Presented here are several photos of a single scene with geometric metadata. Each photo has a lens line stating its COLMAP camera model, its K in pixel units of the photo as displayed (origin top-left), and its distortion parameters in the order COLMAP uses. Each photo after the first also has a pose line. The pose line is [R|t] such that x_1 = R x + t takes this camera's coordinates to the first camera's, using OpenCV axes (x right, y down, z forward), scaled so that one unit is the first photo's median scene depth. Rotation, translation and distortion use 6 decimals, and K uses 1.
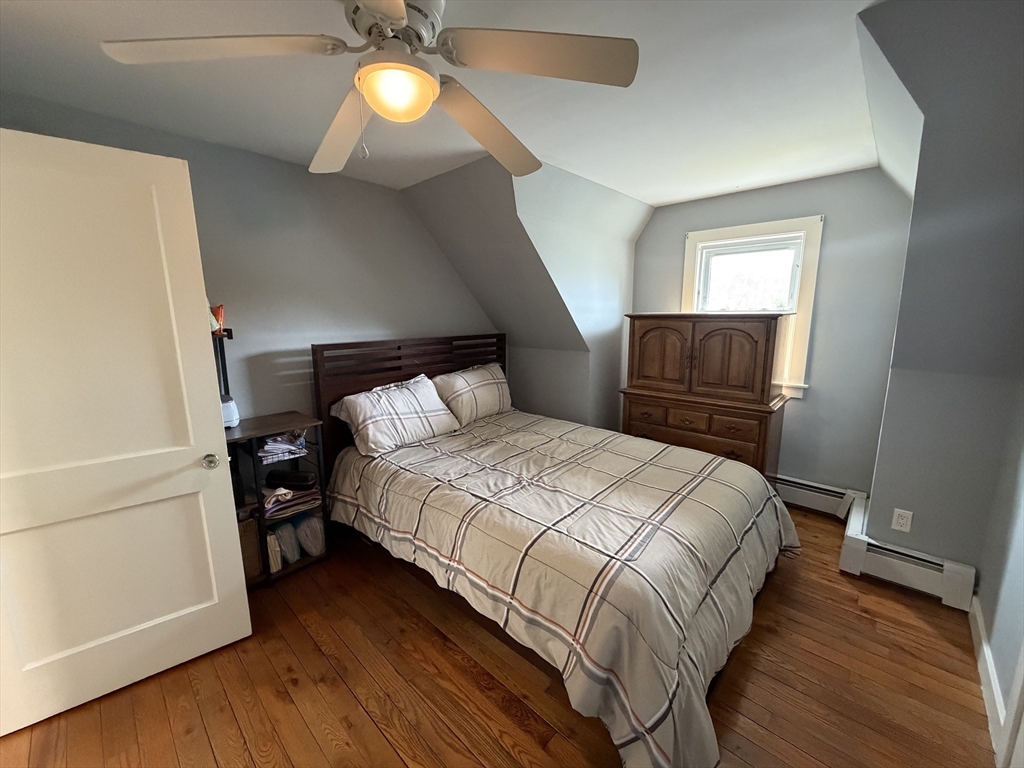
lens RADIAL K [[408.4, 0, 507.1], [0, 408.4, 382.9], [0, 0, 1]] dist [0.001415, -0.000413]
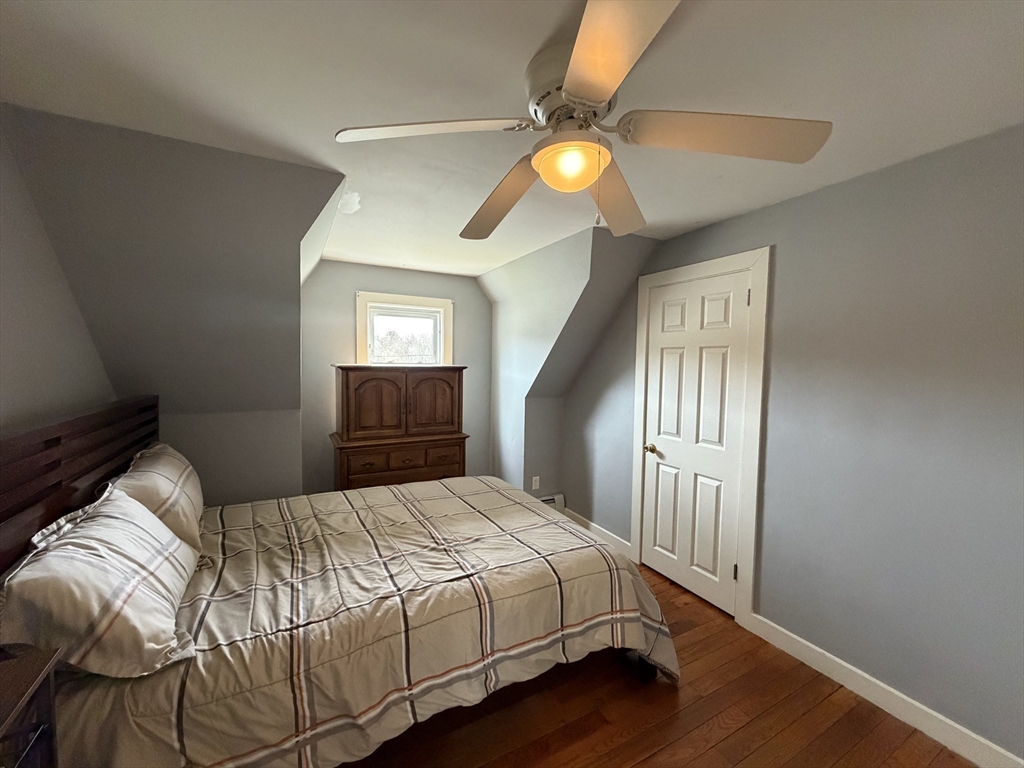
lens RADIAL K [[408.4, 0, 505.1], [0, 408.4, 385.4], [0, 0, 1]] dist [0.001415, -0.000413]
pose [[0.325119, -0.045577, 0.944574, -0.582913], [0.145971, 0.989286, -0.002508, -0.076682], [-0.934339, 0.138696, 0.328289, 0.391569]]
